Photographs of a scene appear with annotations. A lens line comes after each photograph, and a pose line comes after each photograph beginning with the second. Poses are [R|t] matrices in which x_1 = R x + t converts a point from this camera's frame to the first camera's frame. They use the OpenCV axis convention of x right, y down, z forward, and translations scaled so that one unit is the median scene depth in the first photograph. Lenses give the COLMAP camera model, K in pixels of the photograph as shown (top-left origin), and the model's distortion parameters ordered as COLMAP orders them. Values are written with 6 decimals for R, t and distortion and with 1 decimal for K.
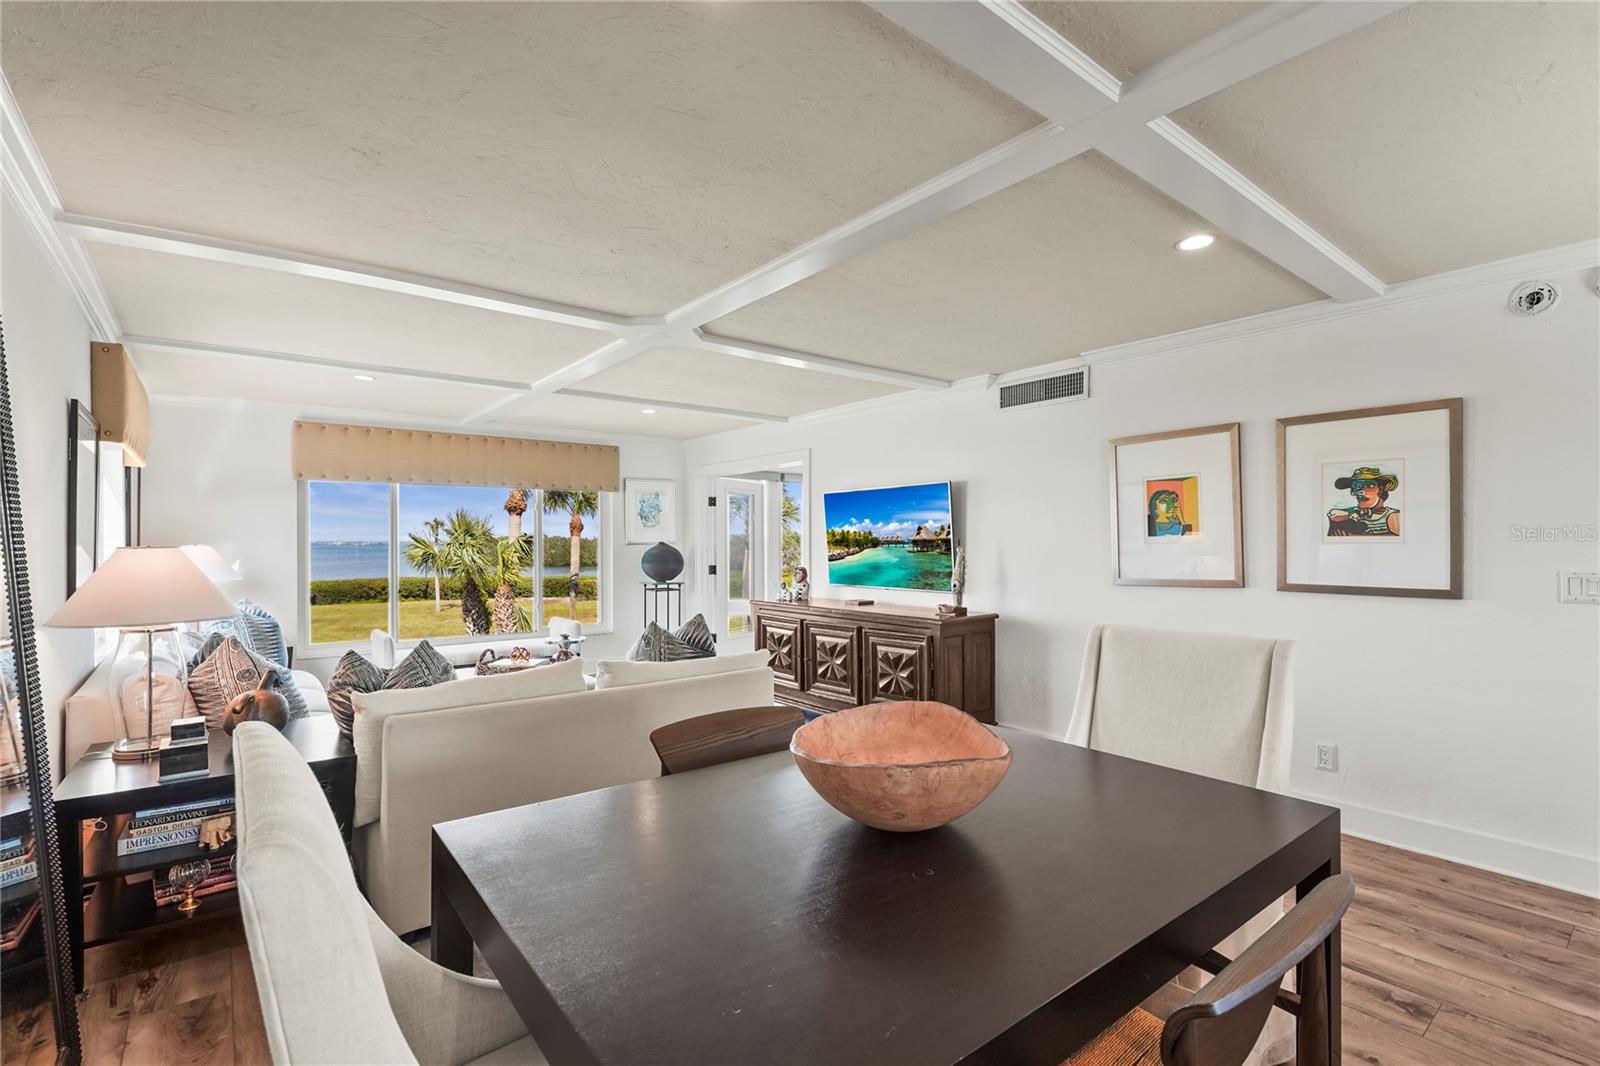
lens RADIAL K [[734.8, 0, 801.3], [0, 734.8, 539.8], [0, 0, 1]] dist [-0.001755, -0.000119]
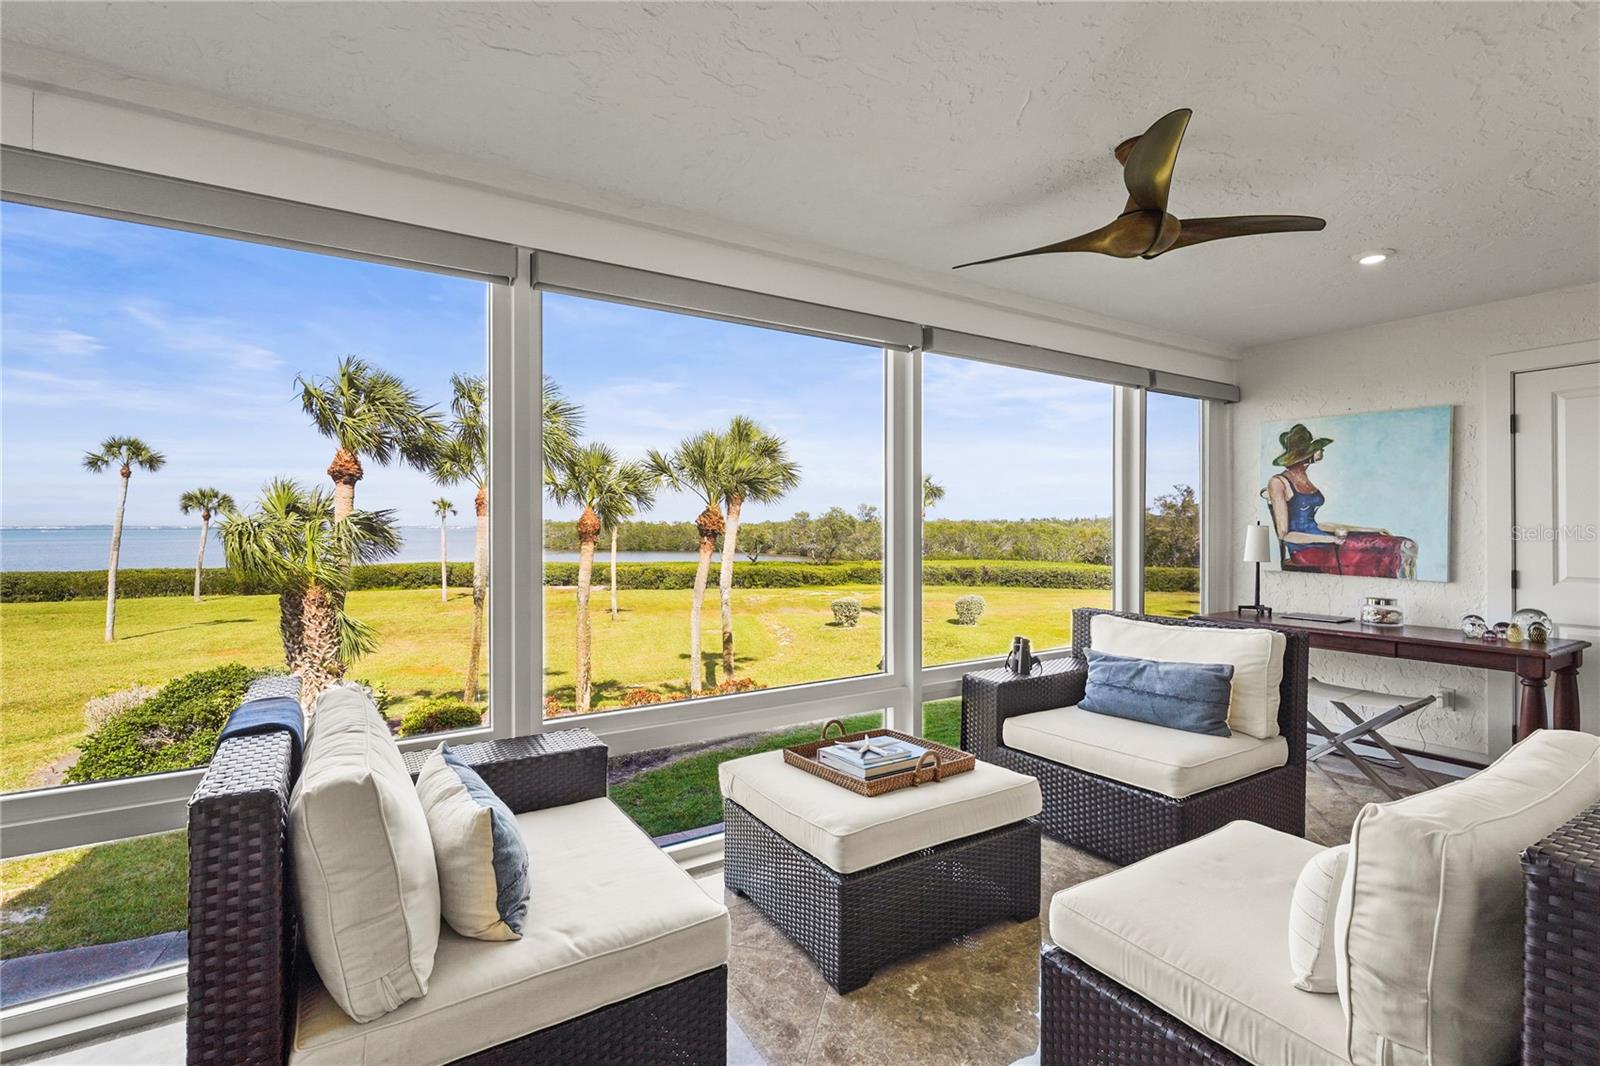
lens RADIAL K [[736.0, 0, 791.6], [0, 736.0, 526.2], [0, 0, 1]] dist [-0.003047, -0.000921]
pose [[0.993224, 0.002428, -0.116195, 0.411555], [-0.002205, 0.999995, 0.002045, 0.012802], [0.116199, -0.001775, 0.993224, 1.440356]]
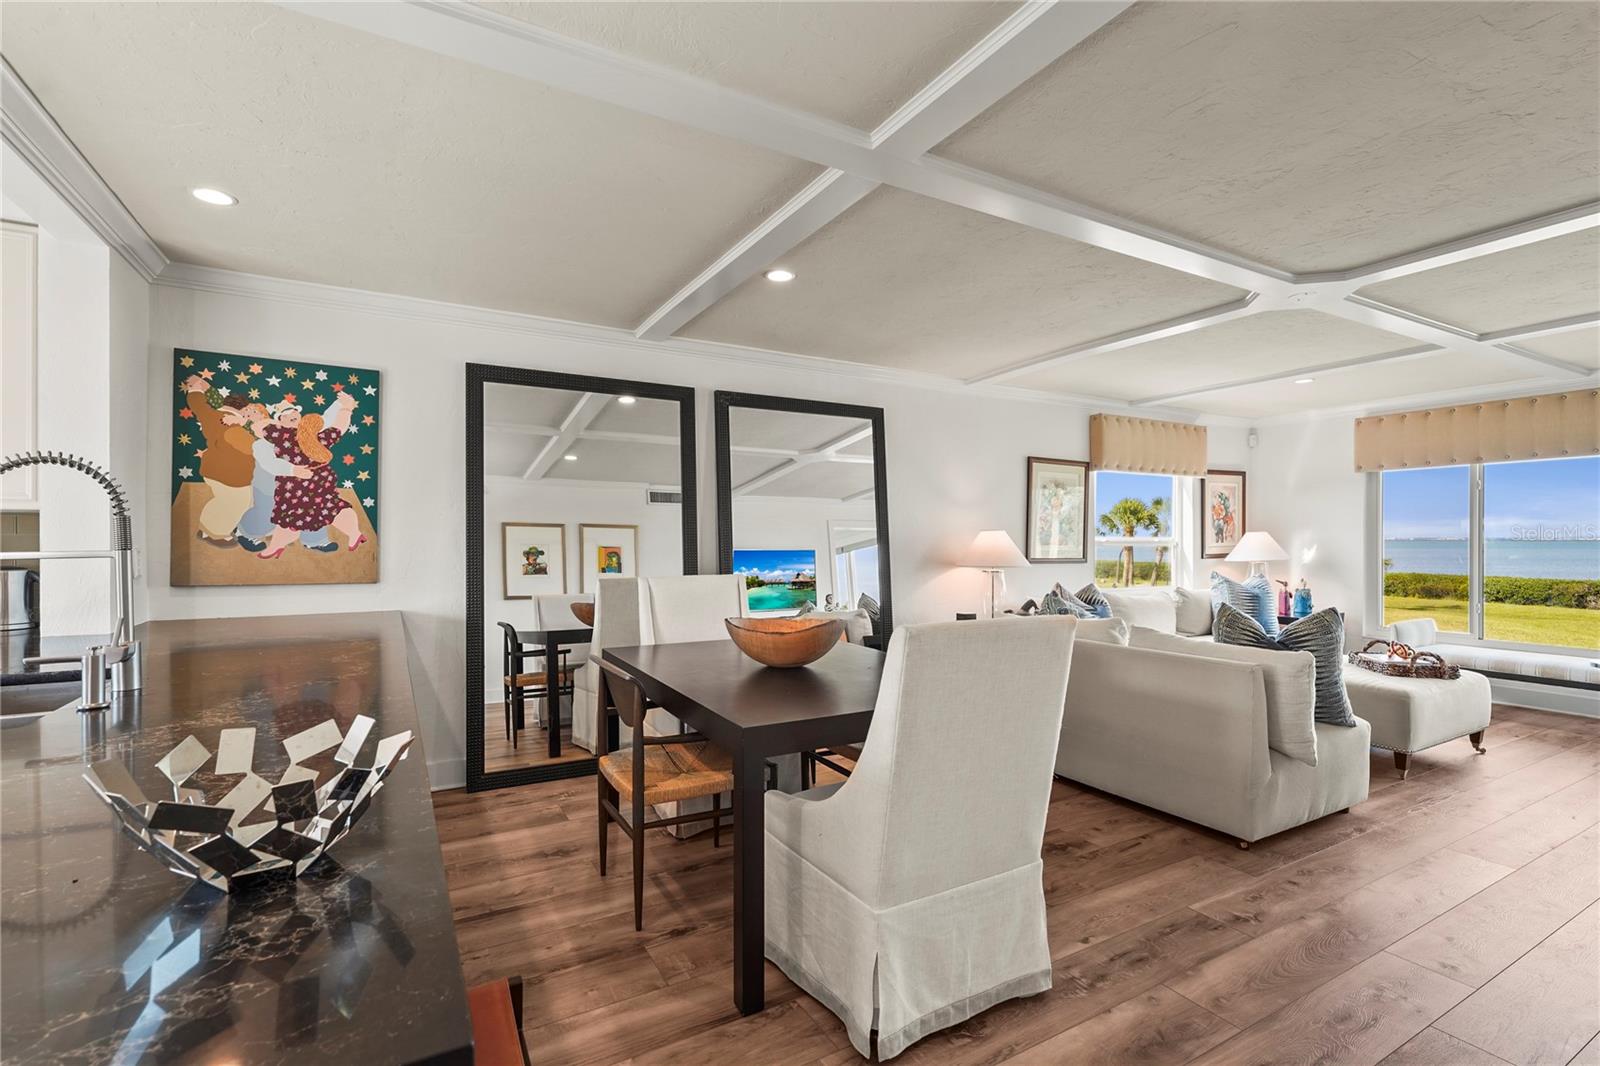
lens RADIAL K [[734.8, 0, 791.8], [0, 734.8, 540.0], [0, 0, 1]] dist [-0.001755, -0.000119]
pose [[-0.158039, 0.005682, -0.987416, 0.548611], [0.003324, 0.999981, 0.005222, 0.010724], [0.987427, -0.002456, -0.158055, 0.359416]]
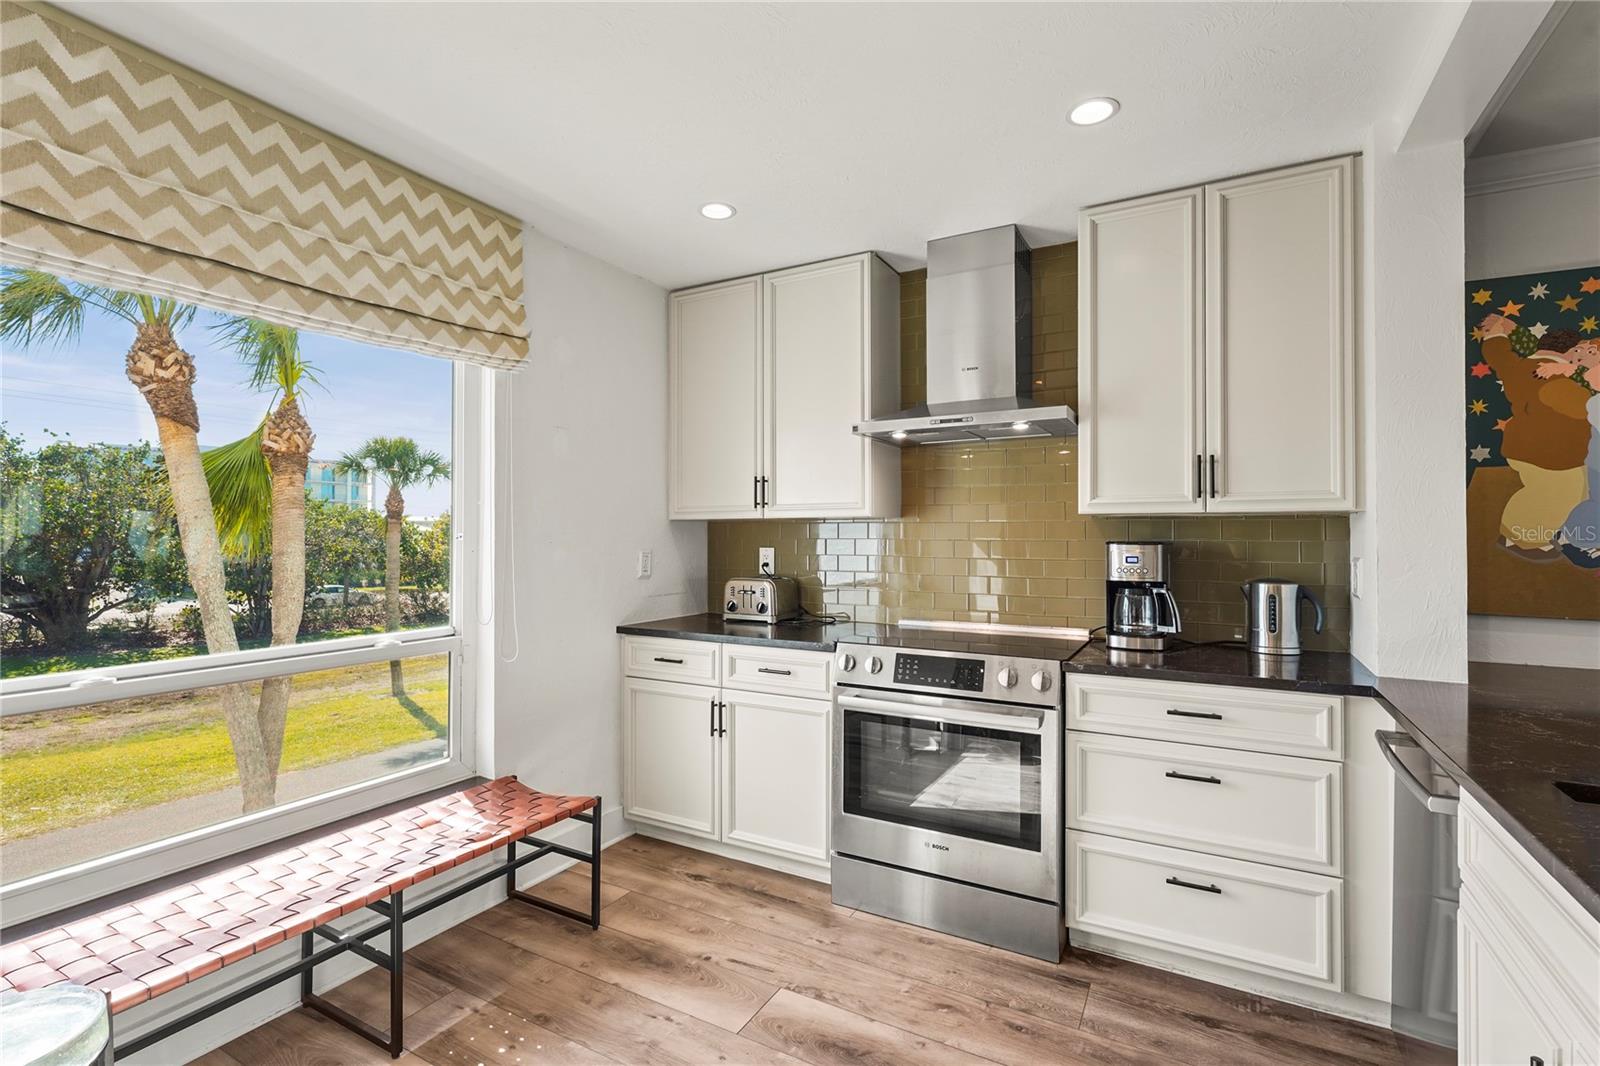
lens RADIAL K [[734.8, 0, 791.0], [0, 734.8, 530.5], [0, 0, 1]] dist [-0.001755, -0.000119]
pose [[-0.925162, -0.002438, -0.379565, 0.562792], [0.001866, 0.999938, -0.010972, 0.005440], [0.379568, -0.010859, -0.925100, 0.029497]]
